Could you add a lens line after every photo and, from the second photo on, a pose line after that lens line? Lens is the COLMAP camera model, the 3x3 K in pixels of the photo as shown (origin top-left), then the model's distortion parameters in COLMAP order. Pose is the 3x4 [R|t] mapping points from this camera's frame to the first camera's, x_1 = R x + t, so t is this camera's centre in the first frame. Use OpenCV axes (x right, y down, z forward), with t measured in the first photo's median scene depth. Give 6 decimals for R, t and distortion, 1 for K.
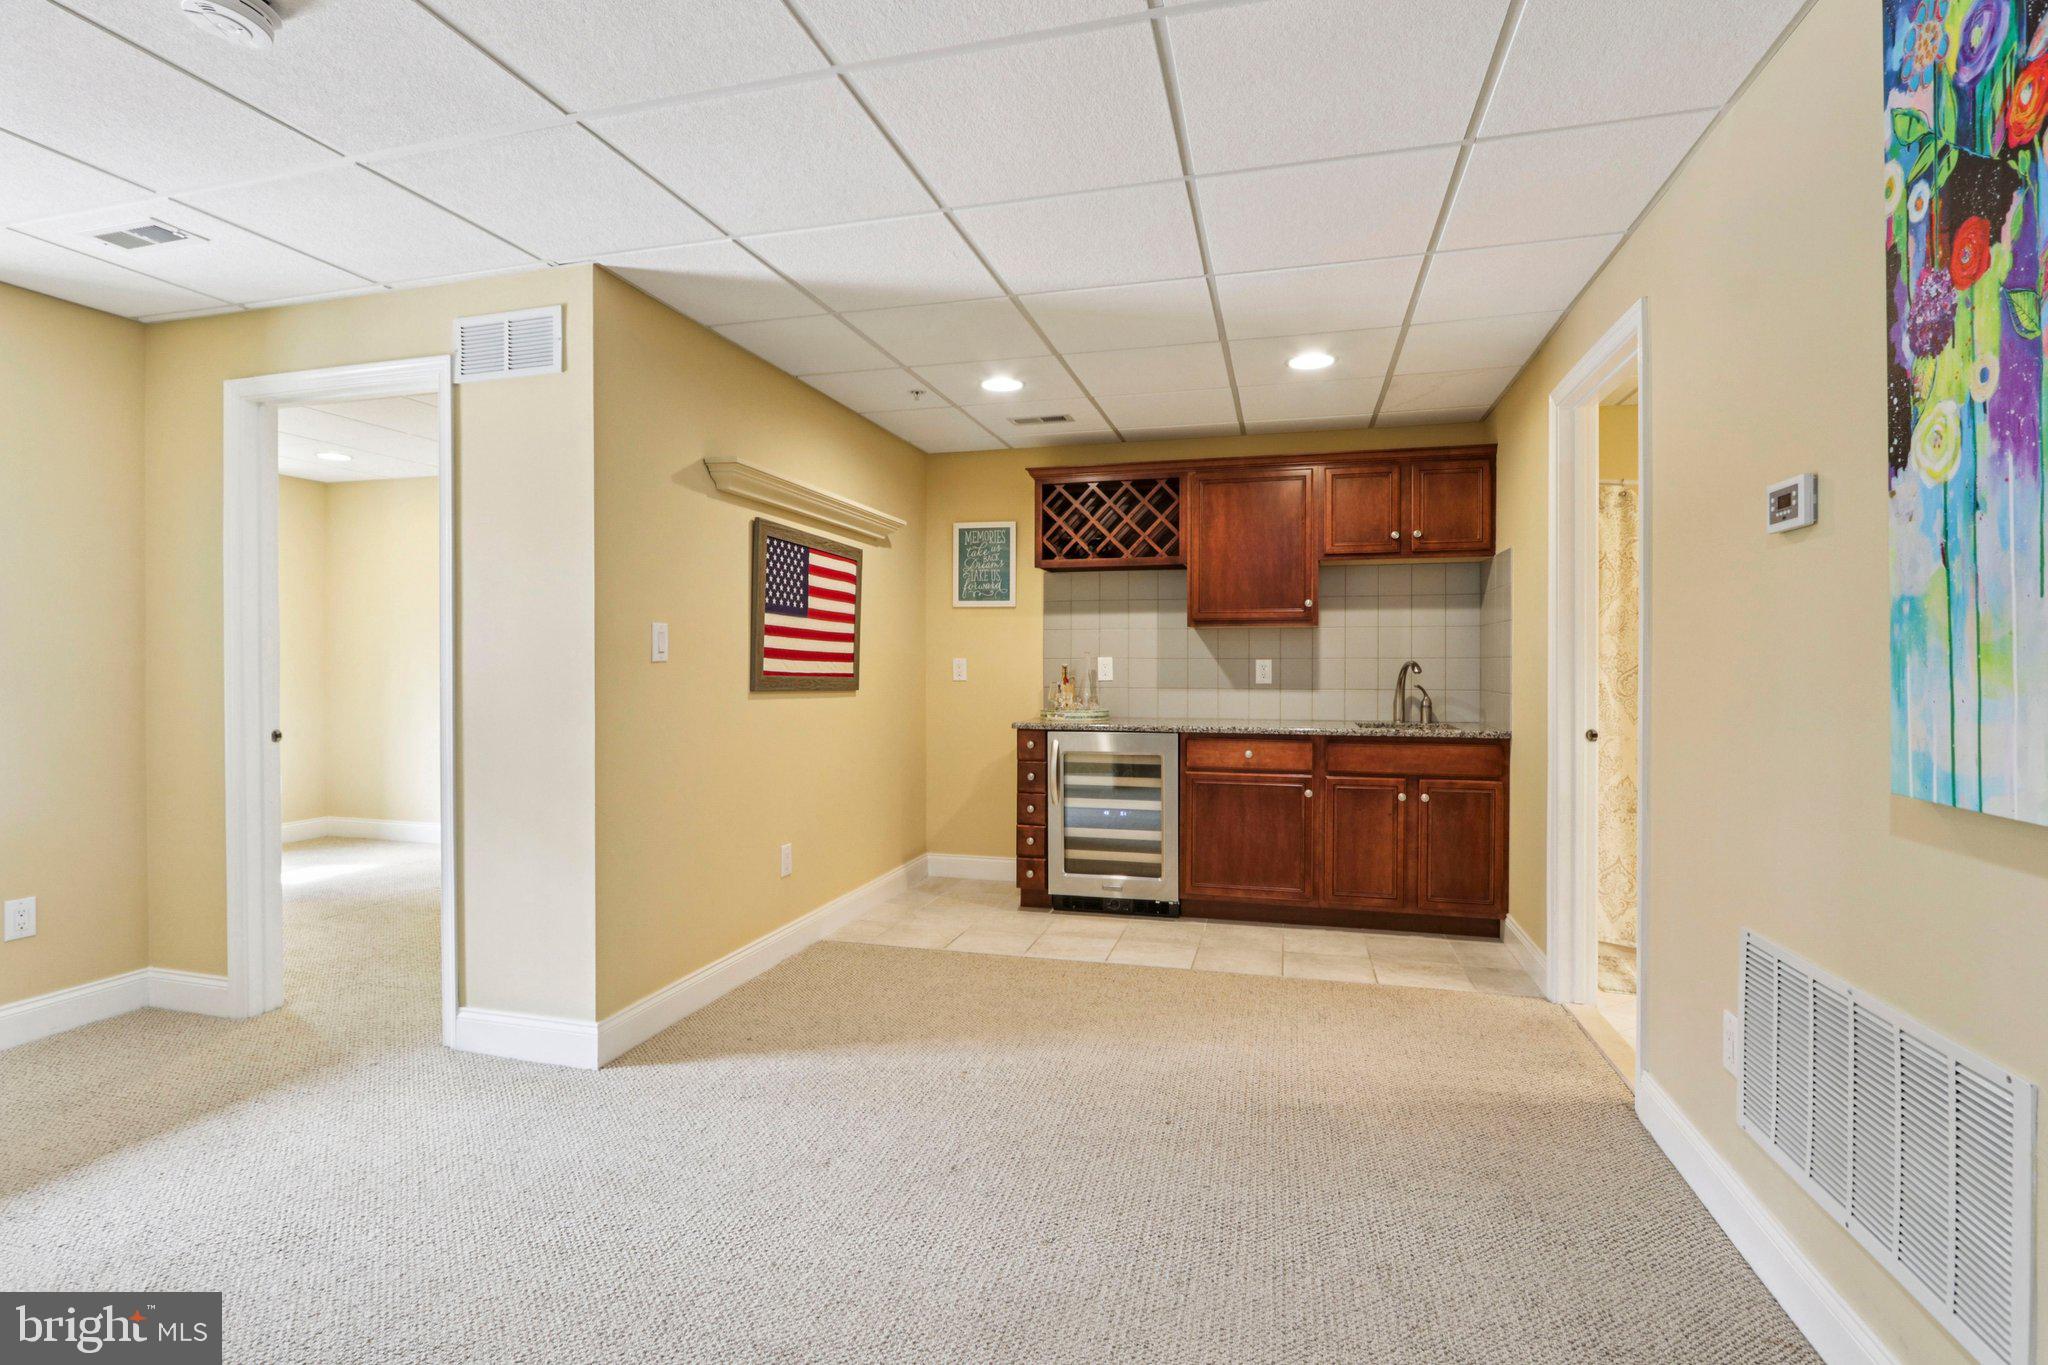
lens RADIAL K [[978.5, 0, 1015.6], [0, 978.5, 672.2], [0, 0, 1]] dist [-0.015068, 0.001747]
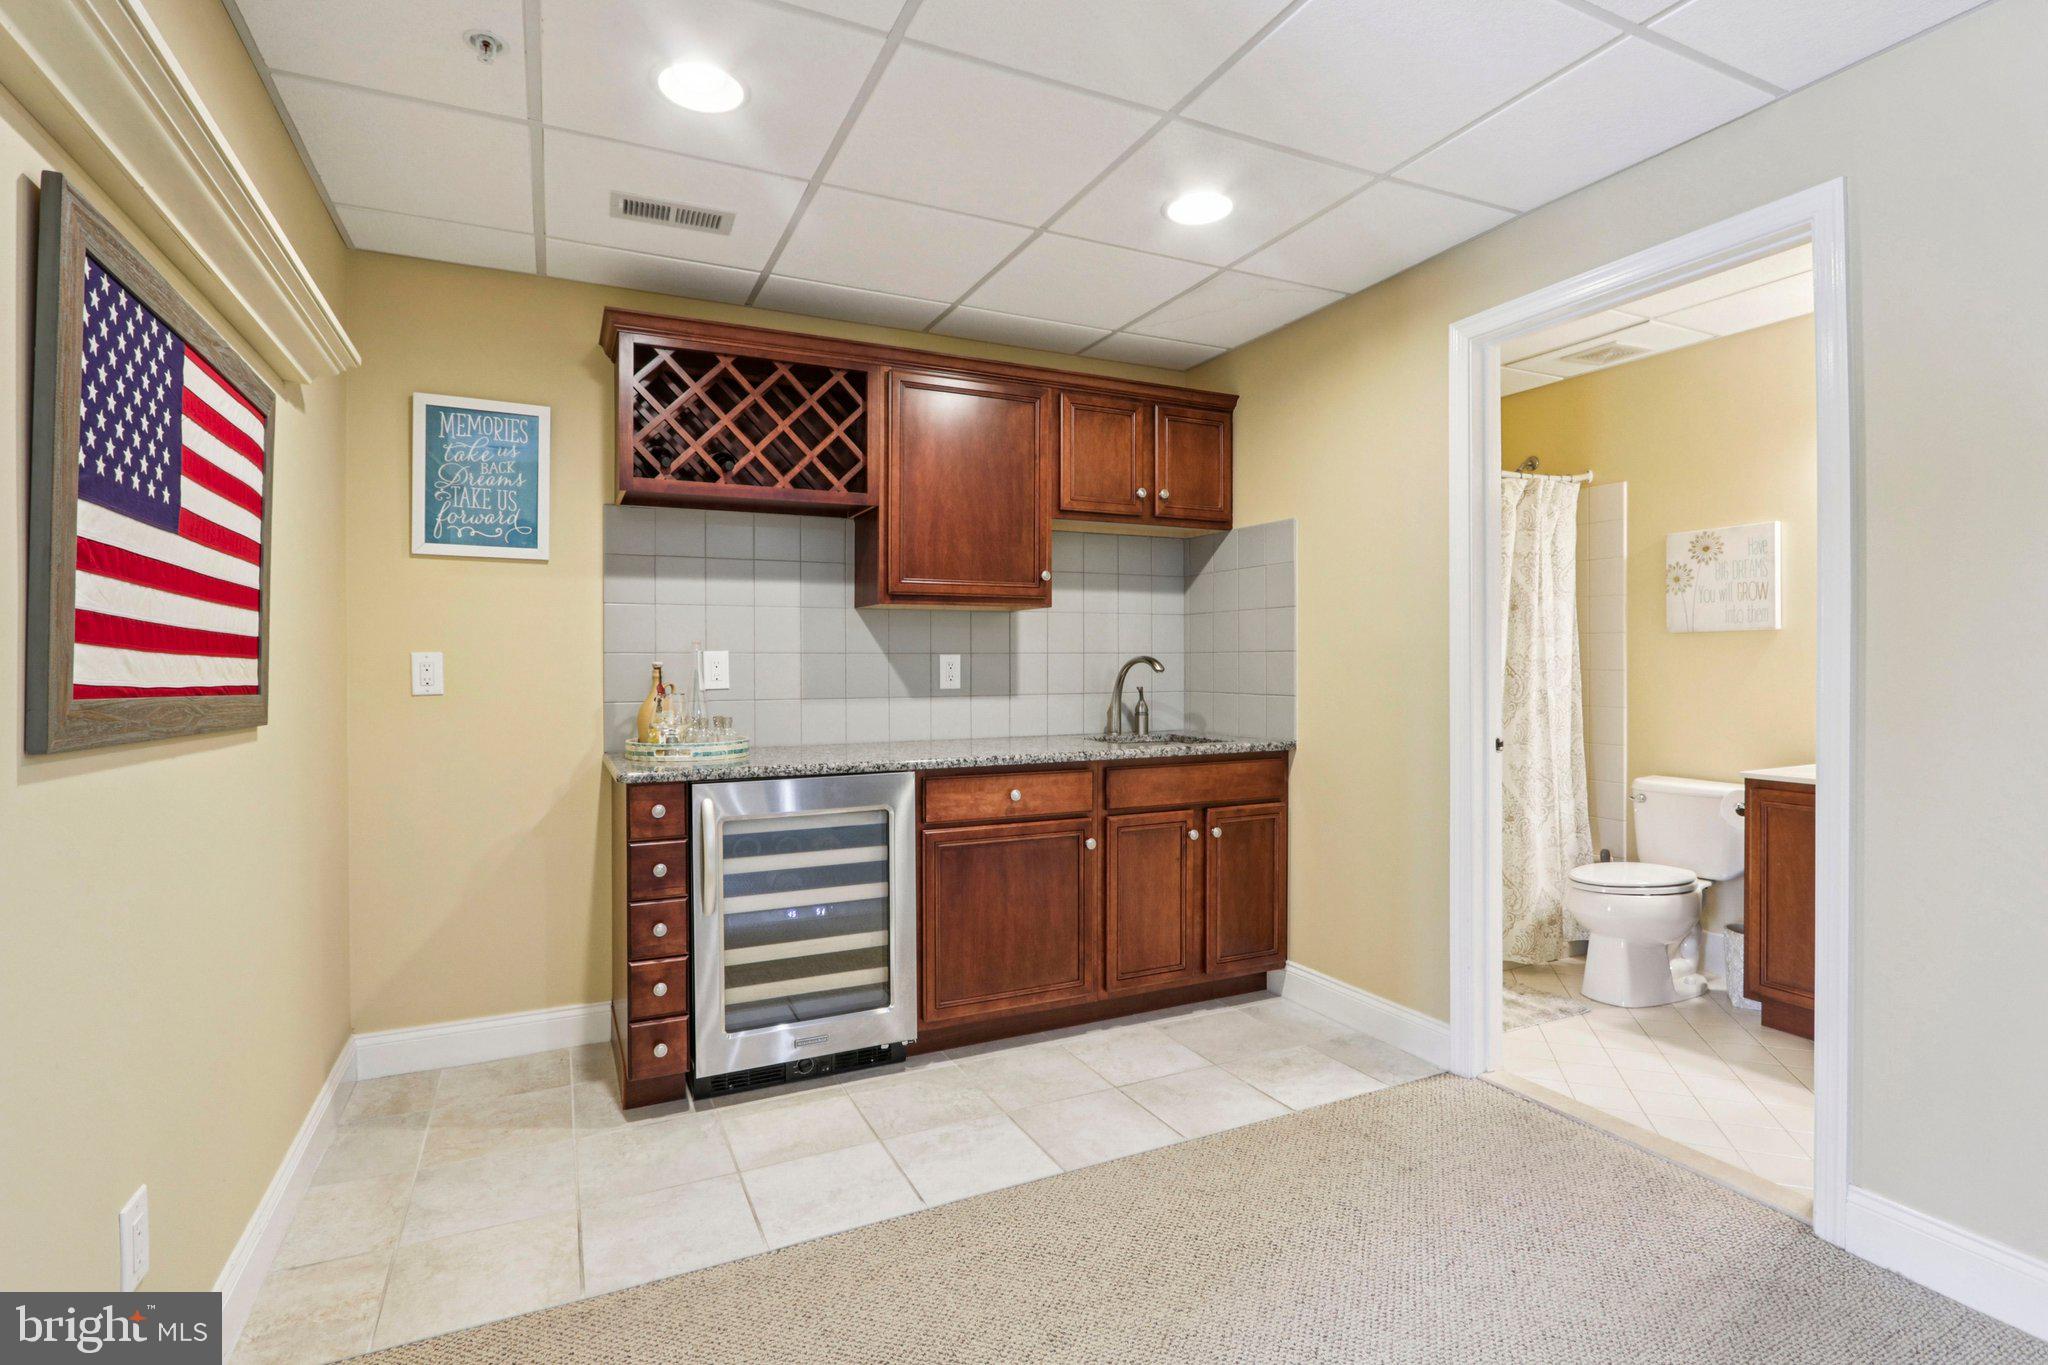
lens RADIAL K [[978.5, 0, 1015.6], [0, 978.5, 672.2], [0, 0, 1]] dist [-0.015068, 0.001747]
pose [[0.755500, -0.010194, 0.655069, -0.193026], [0.009874, 0.999943, 0.004172, -0.003097], [-0.655074, 0.003316, 0.755557, 0.477553]]
